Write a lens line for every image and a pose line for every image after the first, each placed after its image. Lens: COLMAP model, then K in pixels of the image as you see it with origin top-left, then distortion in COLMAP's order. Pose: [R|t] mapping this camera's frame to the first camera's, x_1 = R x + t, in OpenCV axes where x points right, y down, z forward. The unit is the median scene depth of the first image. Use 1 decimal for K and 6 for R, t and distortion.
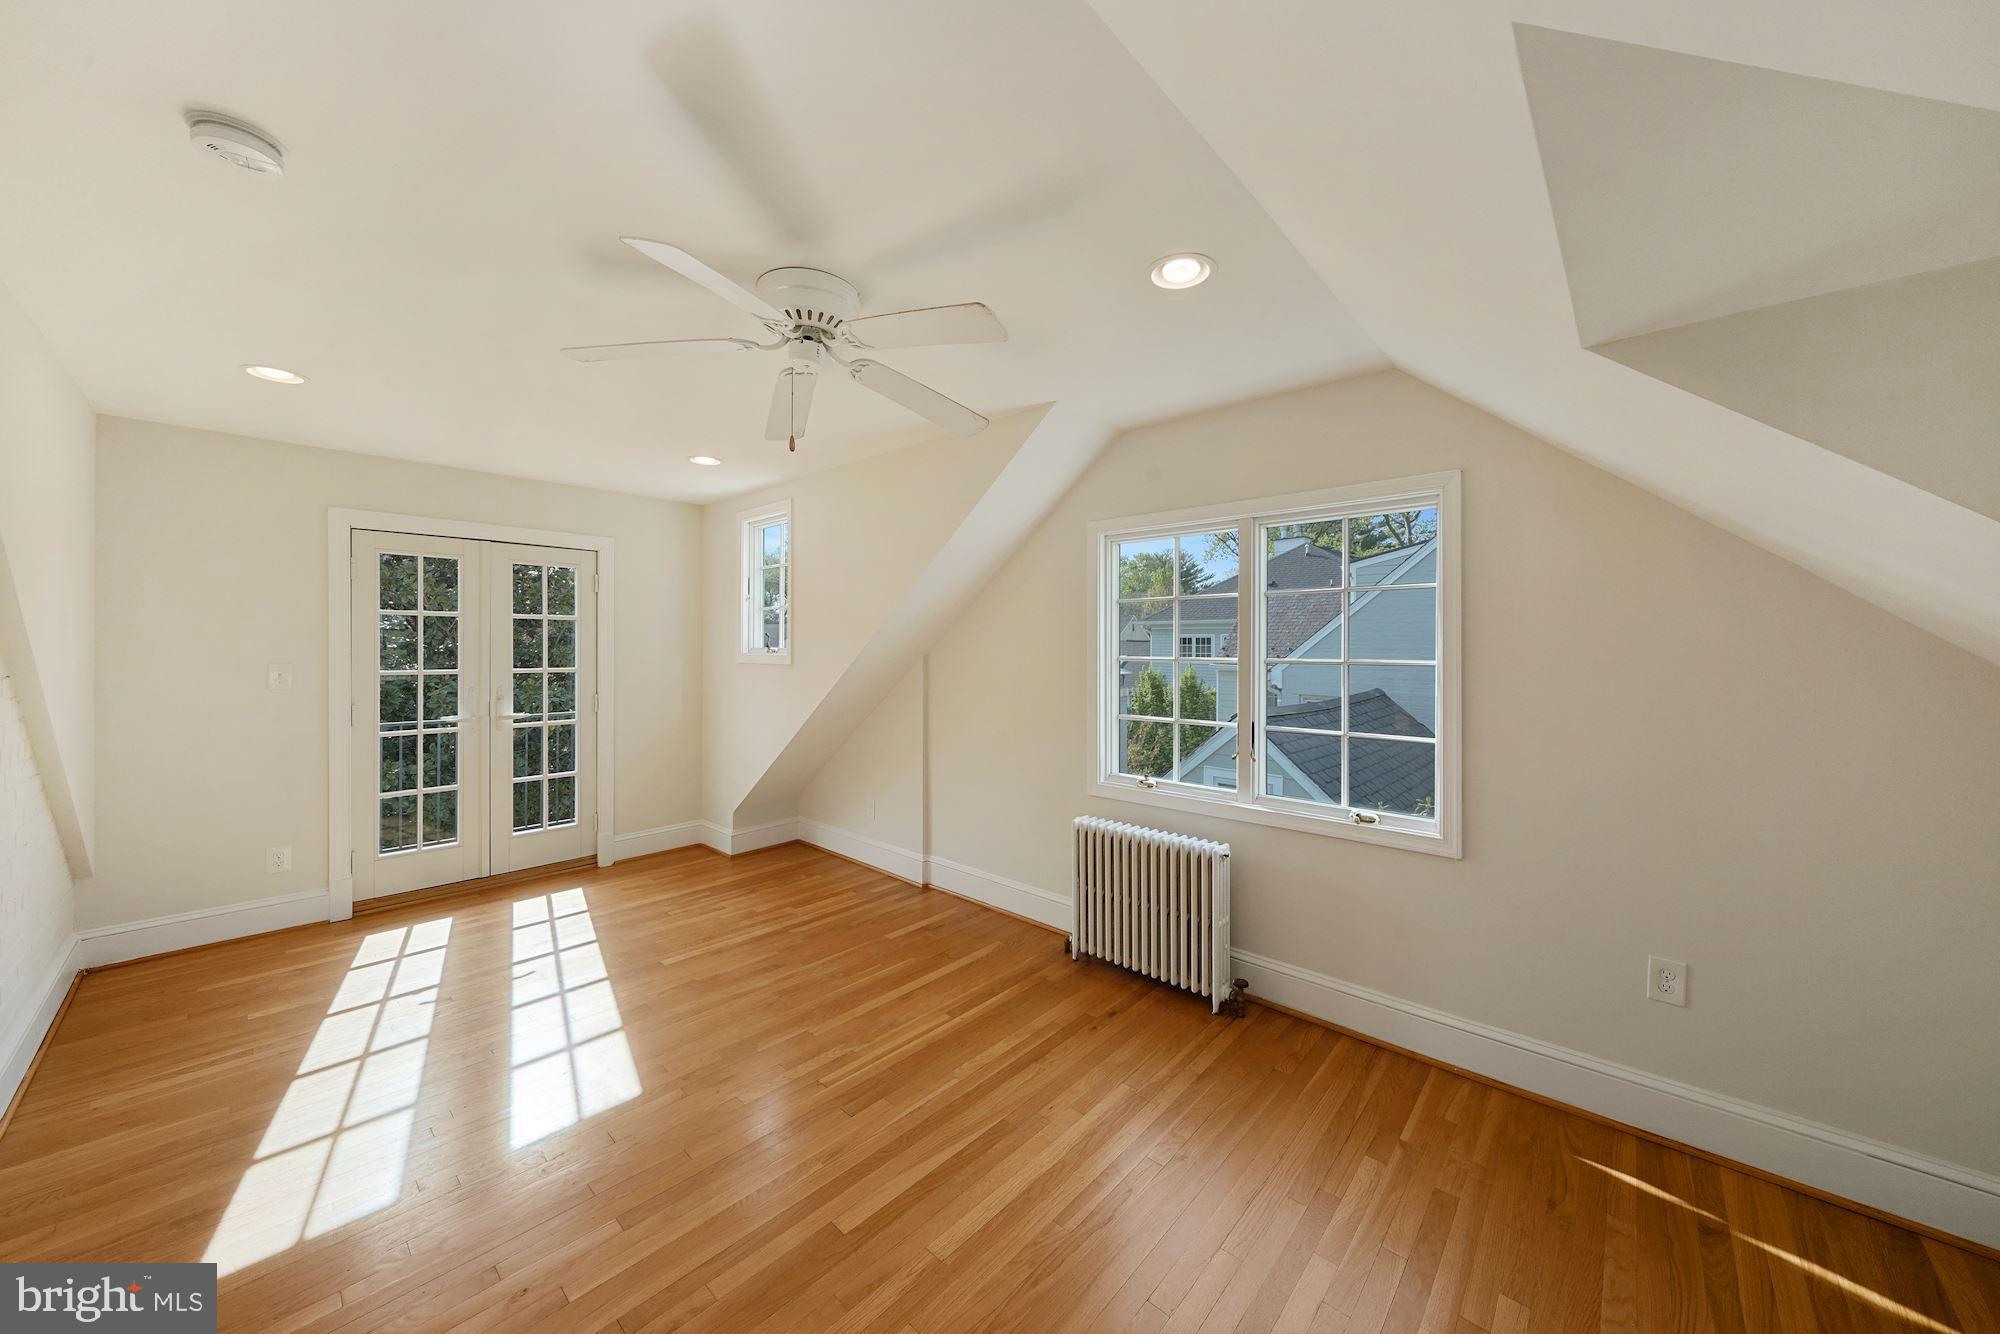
lens RADIAL K [[680.9, 0, 1006.3], [0, 680.9, 632.9], [0, 0, 1]] dist [-0.000534, -0.000091]
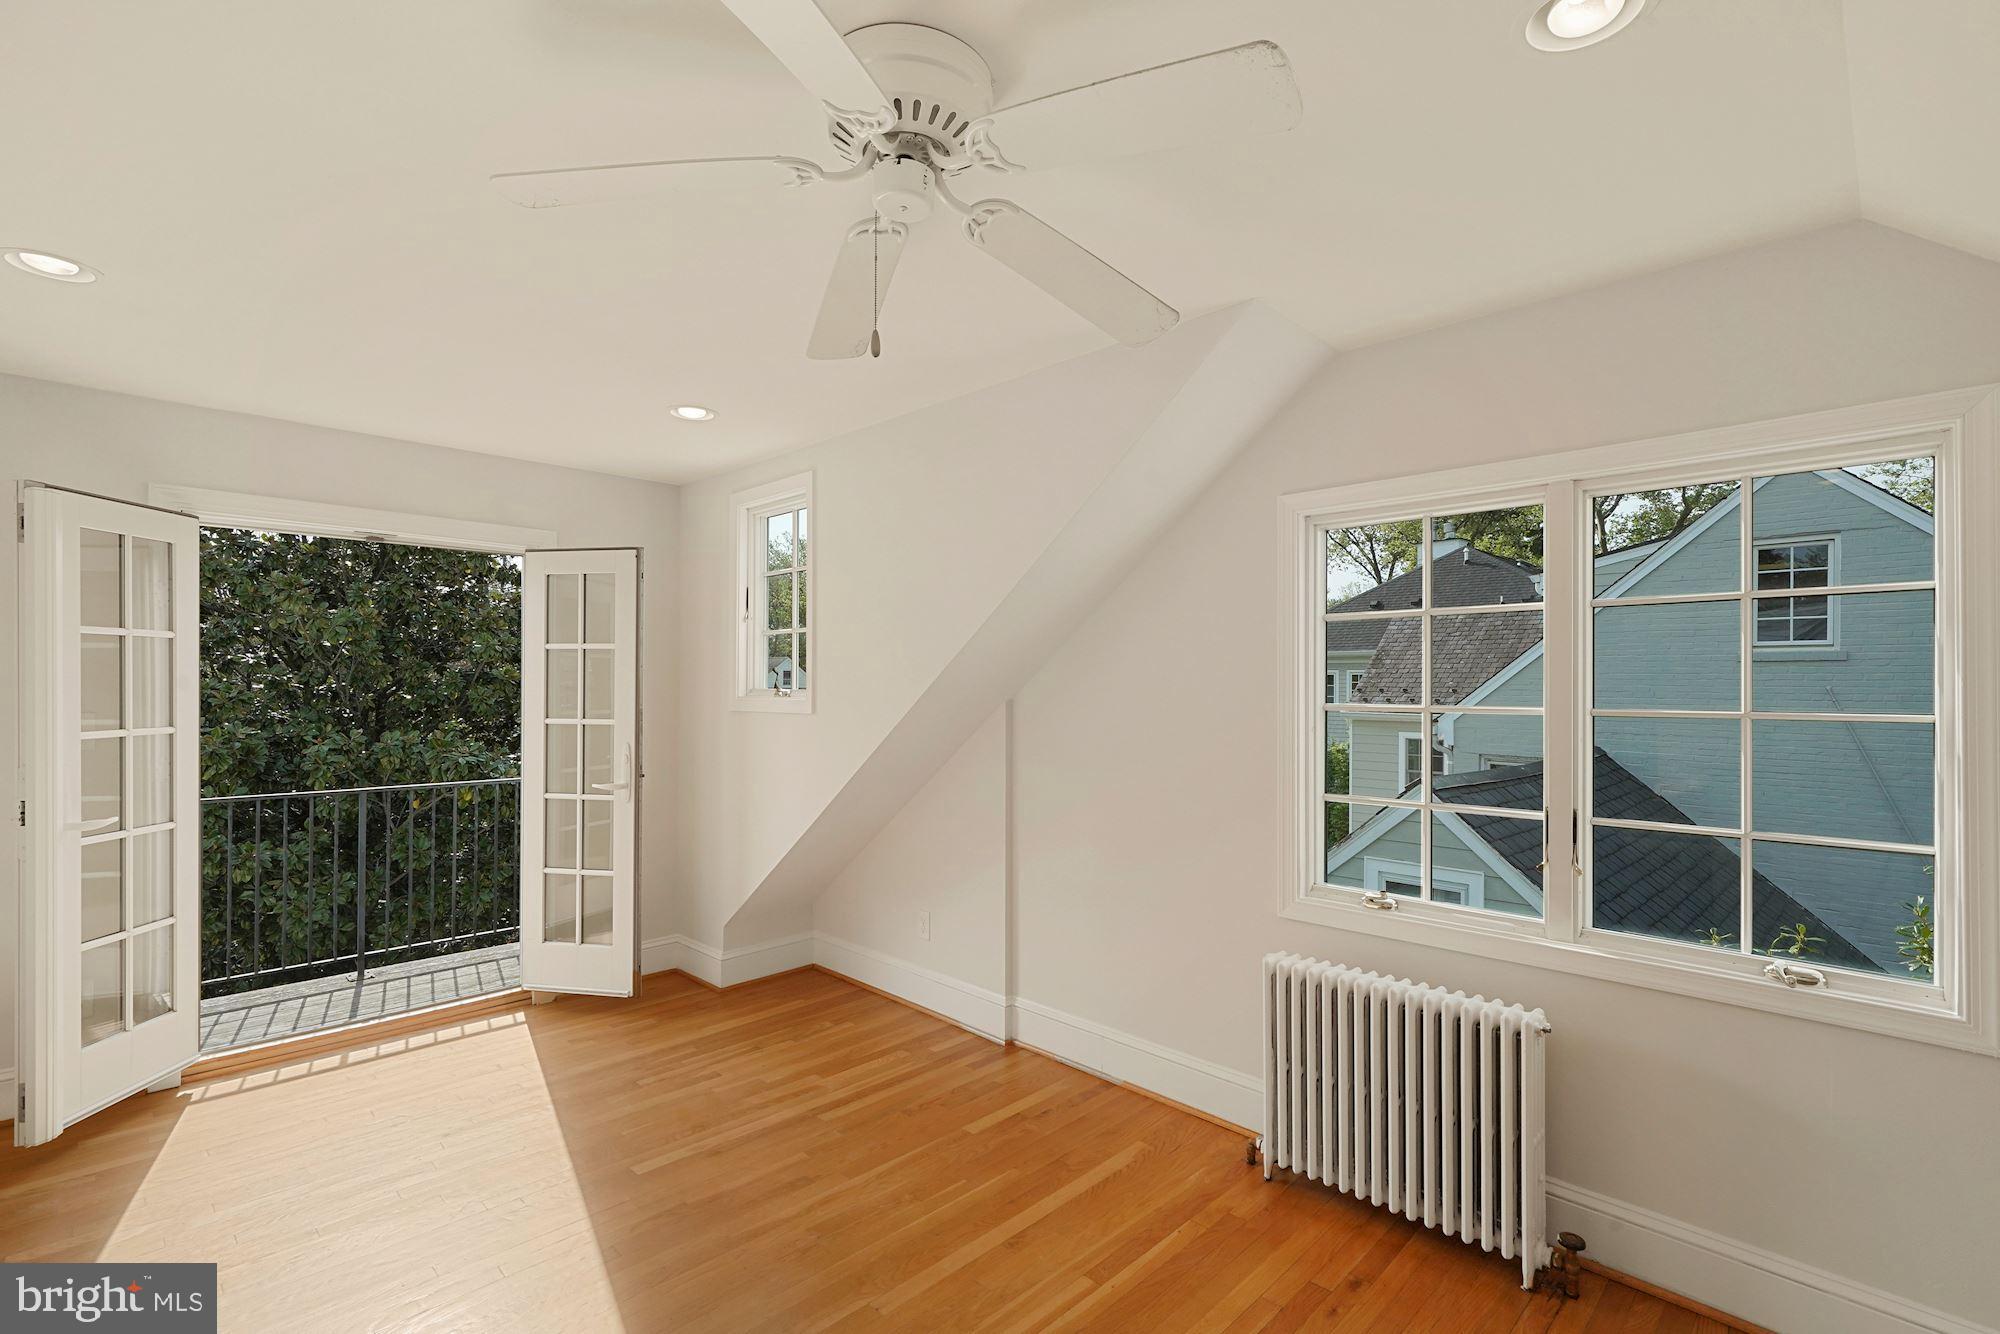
lens RADIAL K [[878.2, 0, 1000.0], [0, 878.2, 667.0], [0, 0, 1]] dist [0.008336, 0.000953]
pose [[0.999147, -0.000364, -0.041304, -0.111933], [0.000276, 0.999998, -0.002148, 0.001994], [0.041305, 0.002135, 0.999144, 0.156594]]
